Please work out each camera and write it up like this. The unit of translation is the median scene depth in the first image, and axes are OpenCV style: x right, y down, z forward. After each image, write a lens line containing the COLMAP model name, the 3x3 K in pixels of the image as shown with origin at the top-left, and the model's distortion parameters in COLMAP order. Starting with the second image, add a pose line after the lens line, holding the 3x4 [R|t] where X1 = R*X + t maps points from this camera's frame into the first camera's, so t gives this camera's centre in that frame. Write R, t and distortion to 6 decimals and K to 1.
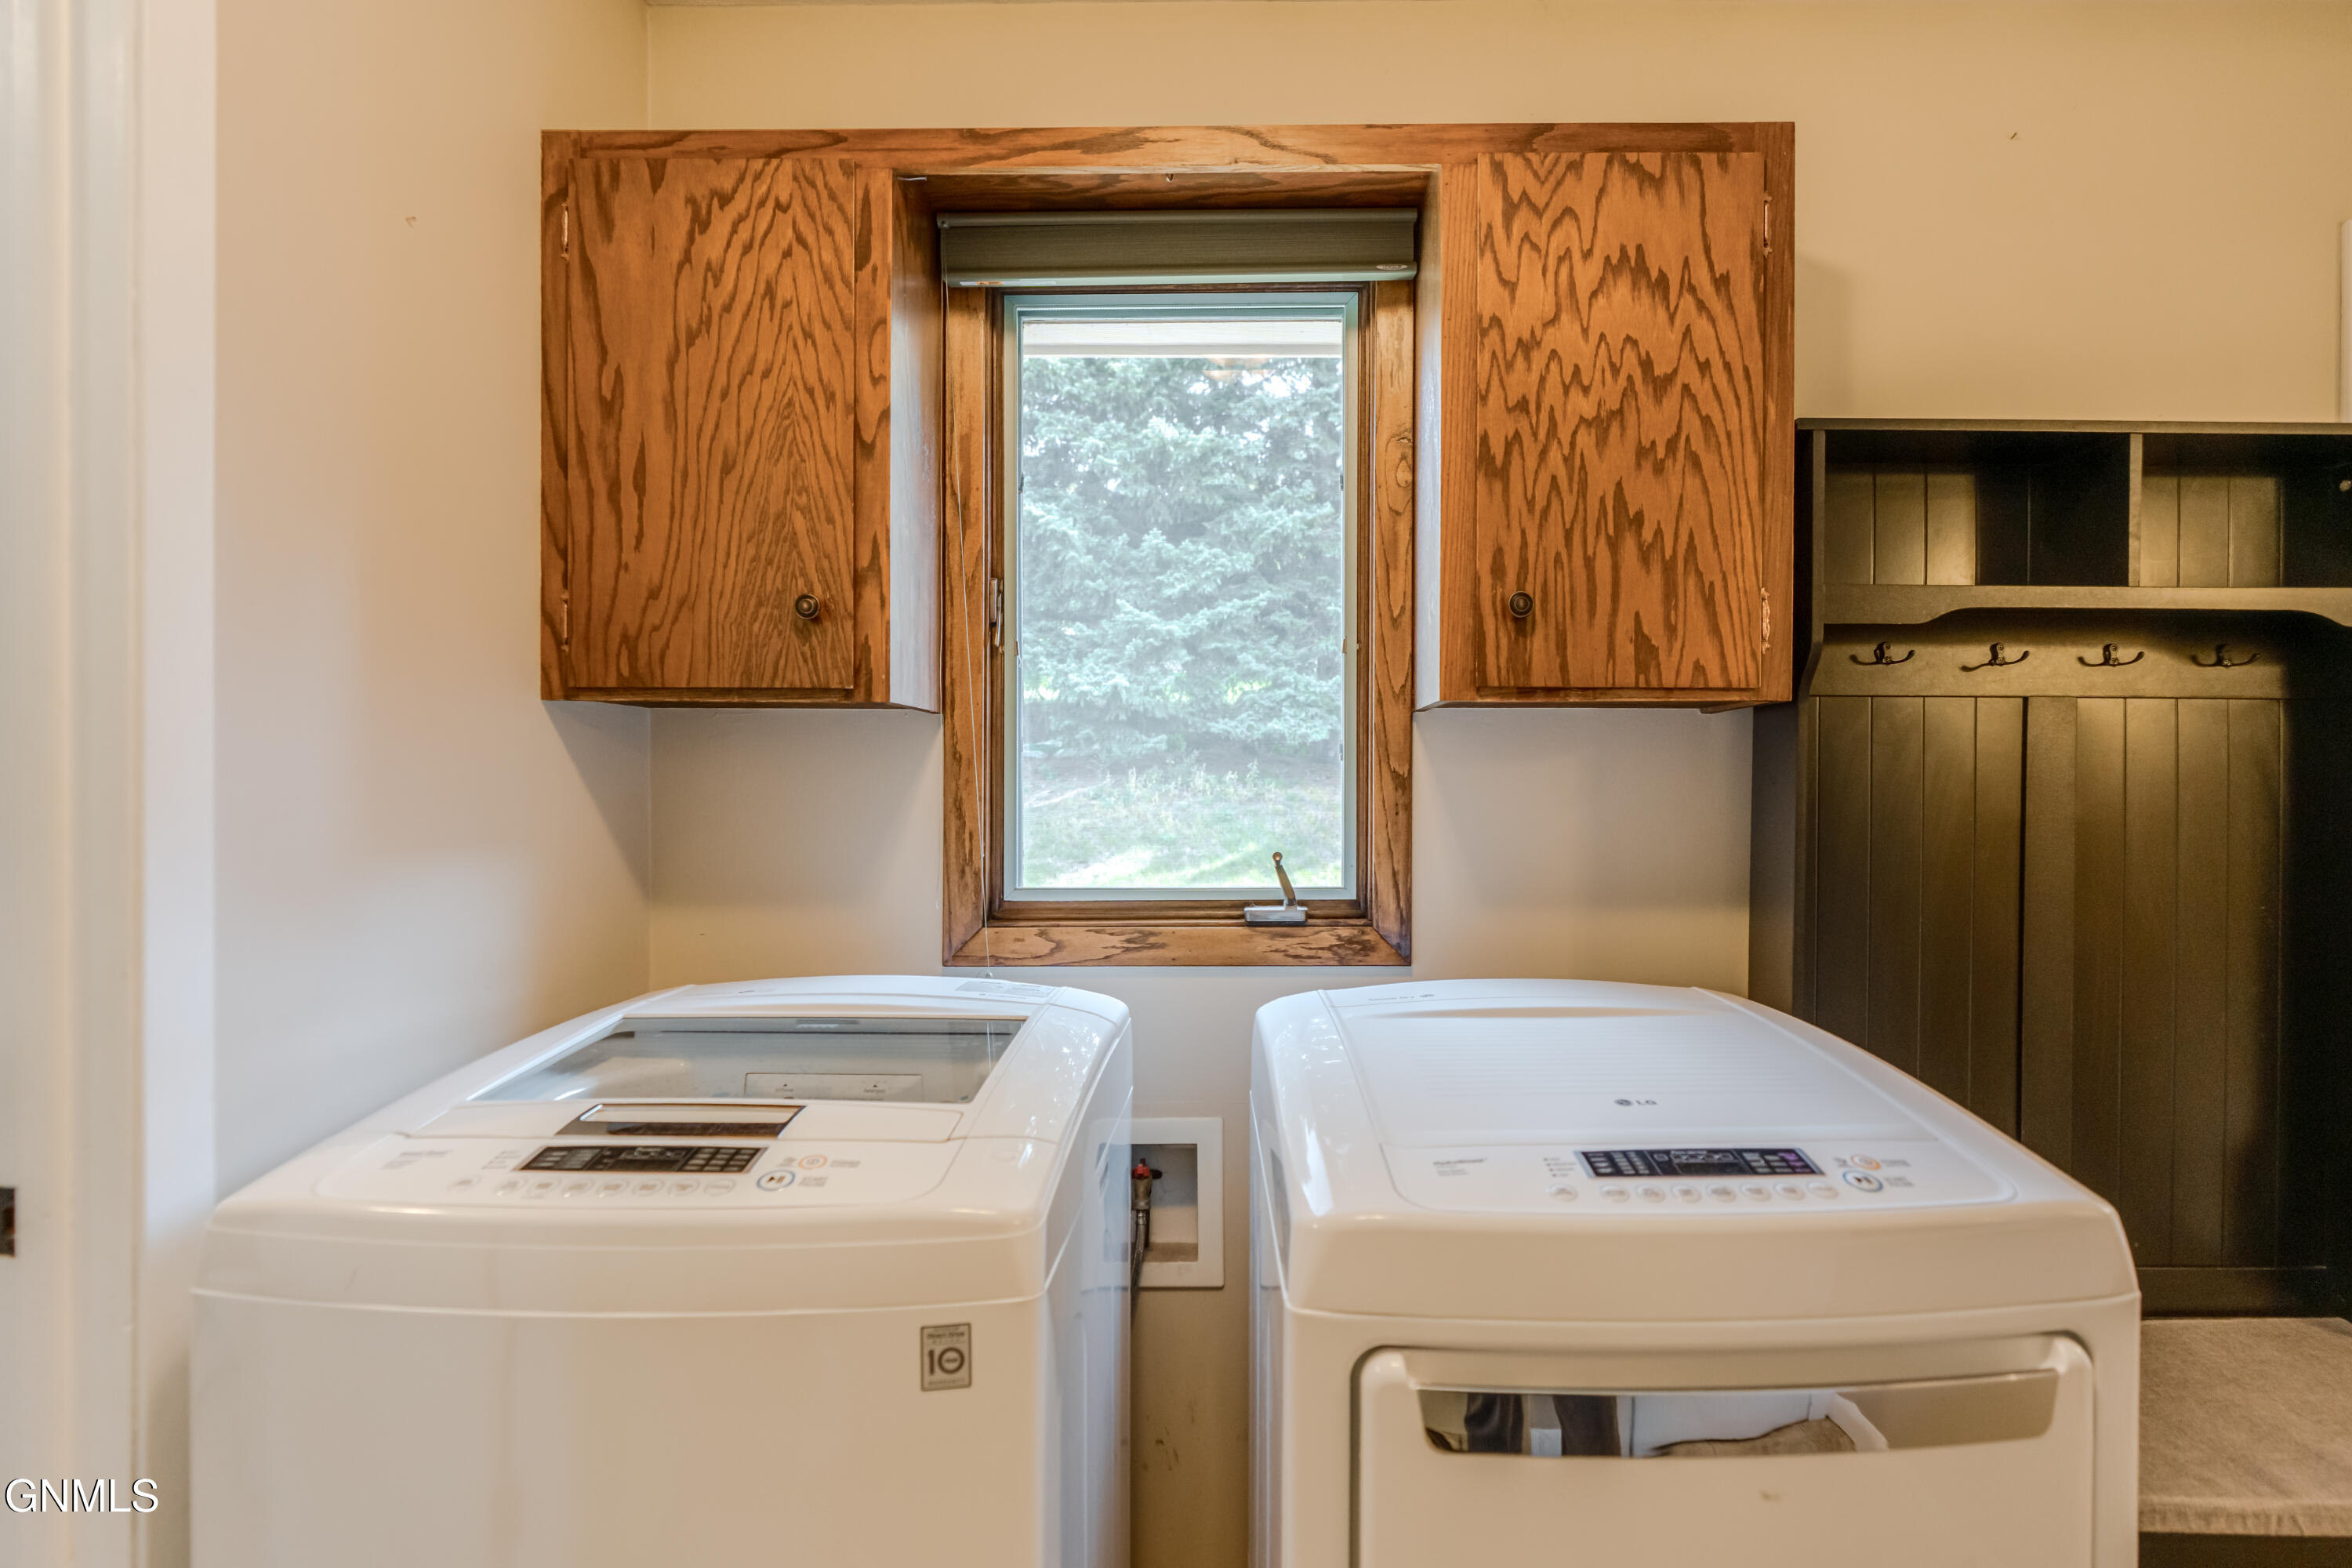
lens RADIAL K [[1180.3, 0, 1176.0], [0, 1180.3, 784.0], [0, 0, 1]] dist [-0.002756, -0.000310]
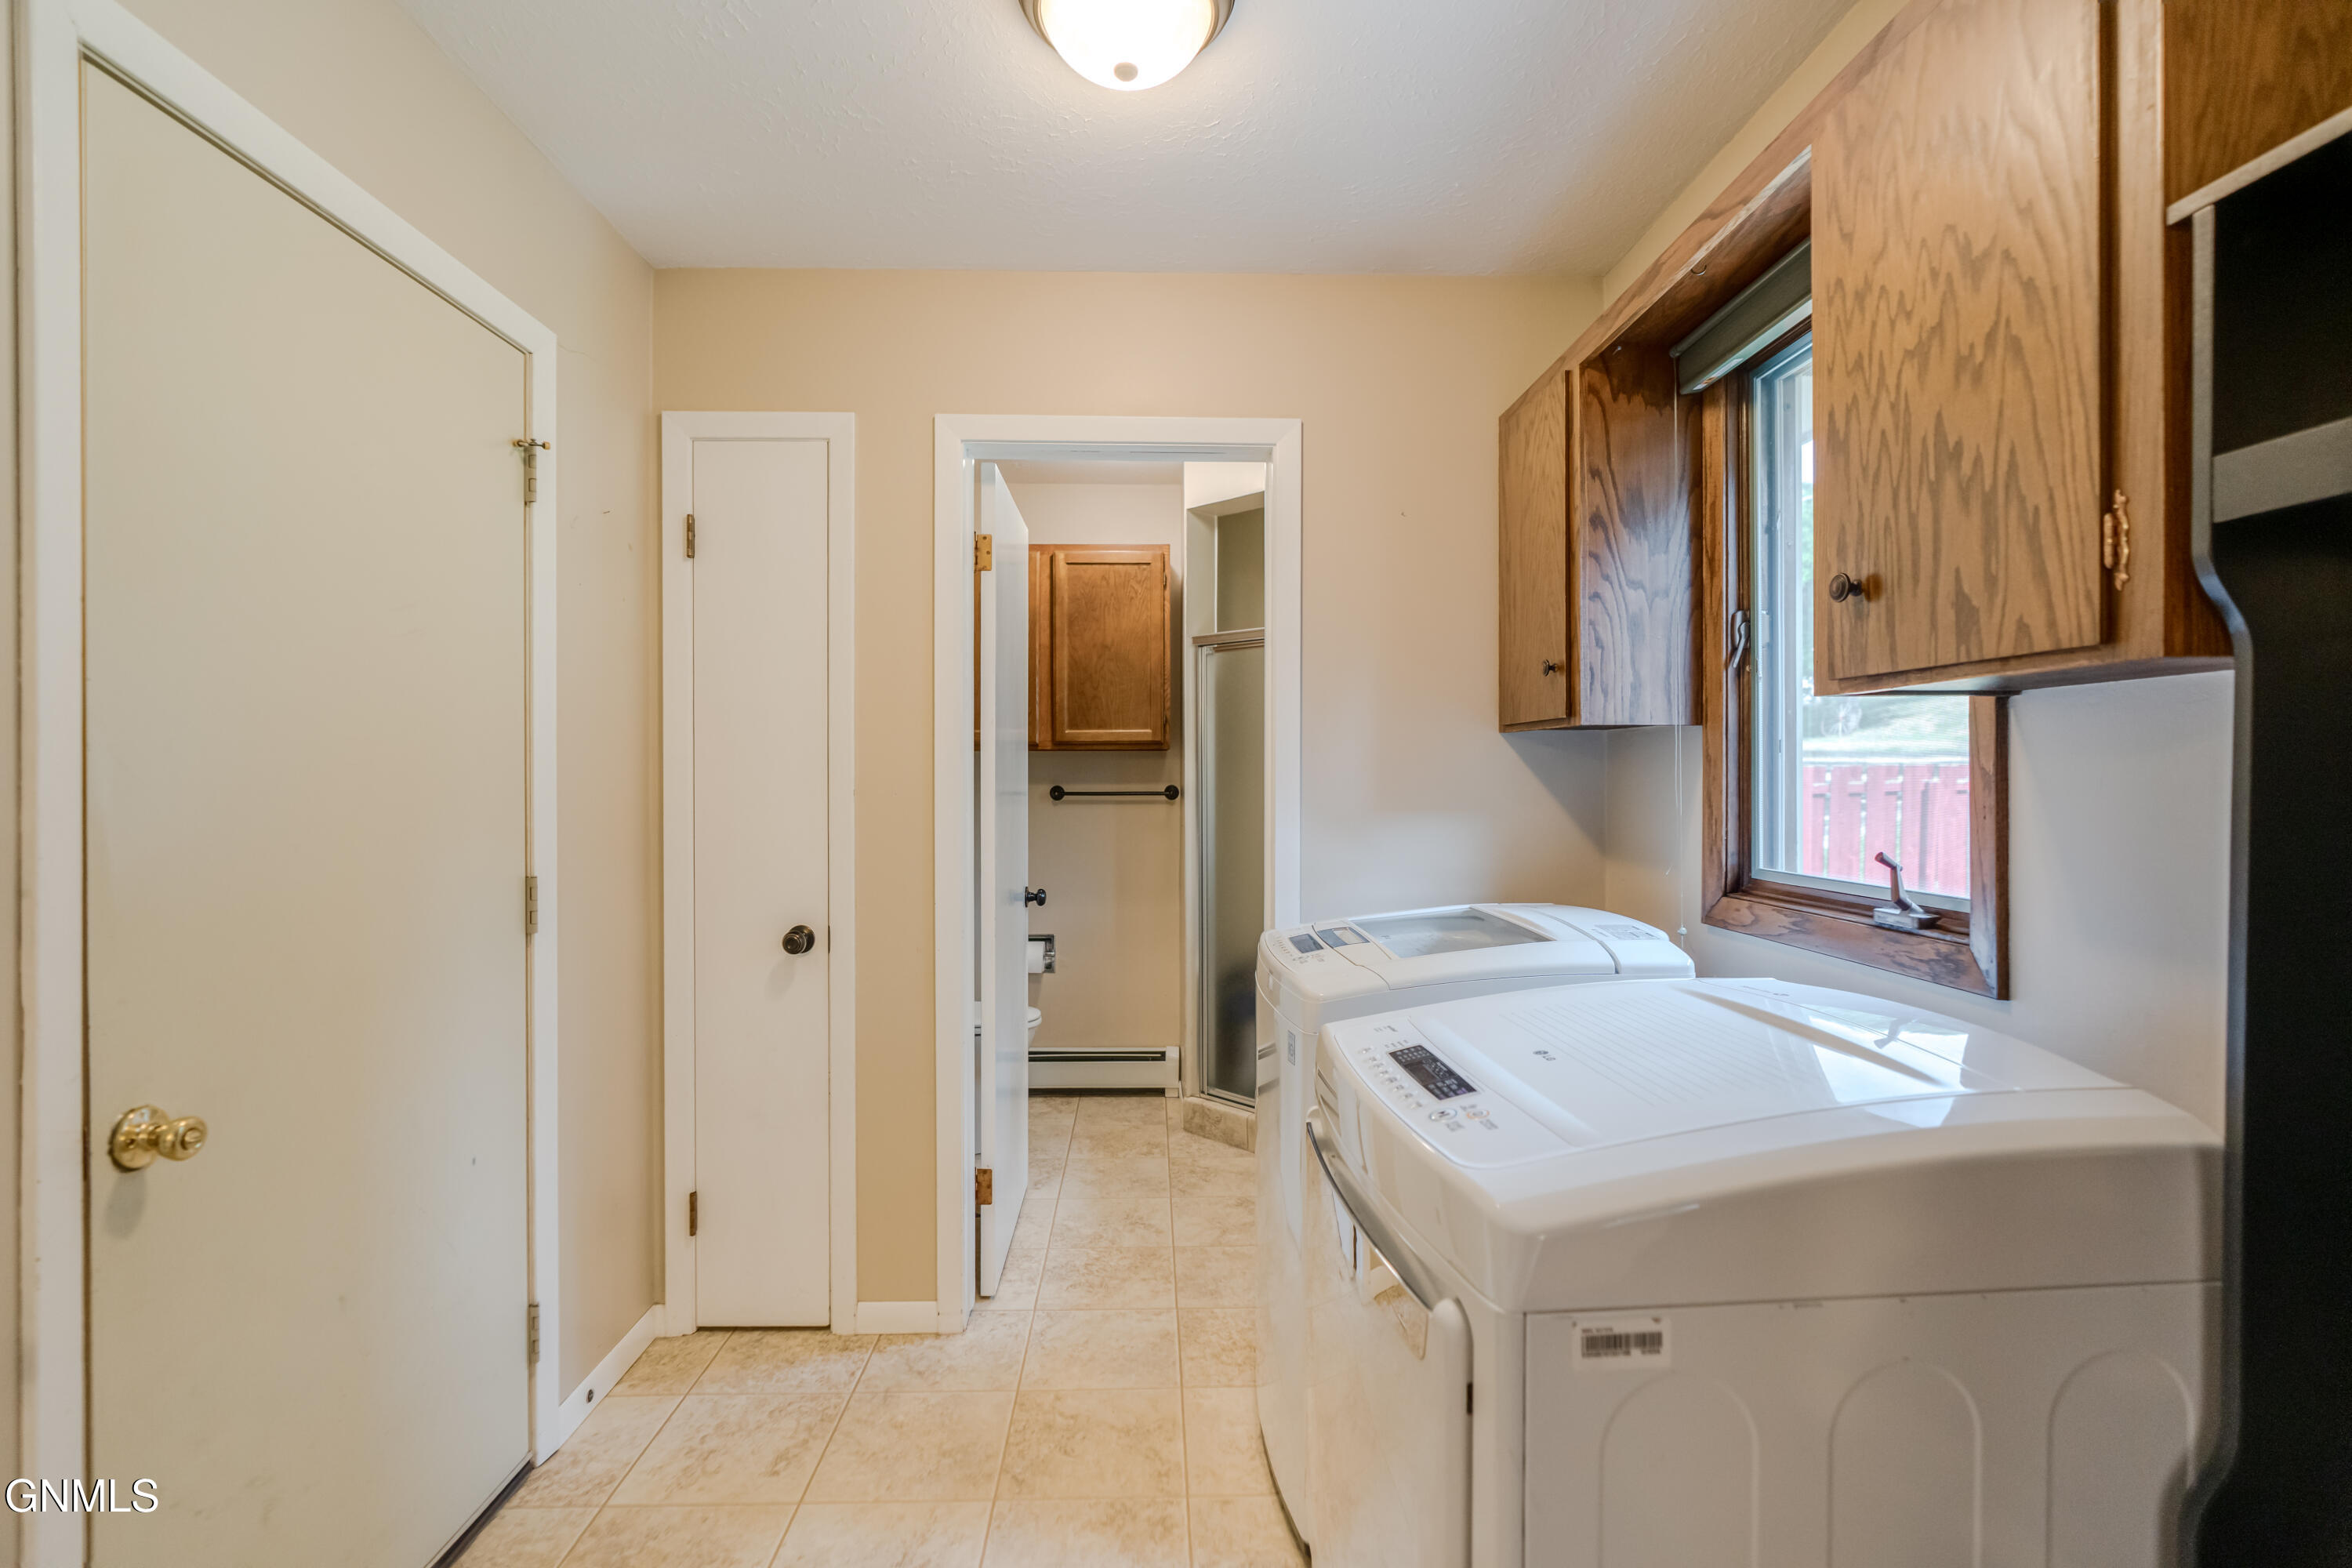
lens RADIAL K [[1111.0, 0, 1195.7], [0, 1111.0, 770.8], [0, 0, 1]] dist [0.001886, 0.000767]
pose [[0.032995, -0.004082, -0.999447, 1.119366], [0.001901, 0.999990, -0.004022, -0.007581], [0.999454, -0.001767, 0.033003, 0.463974]]
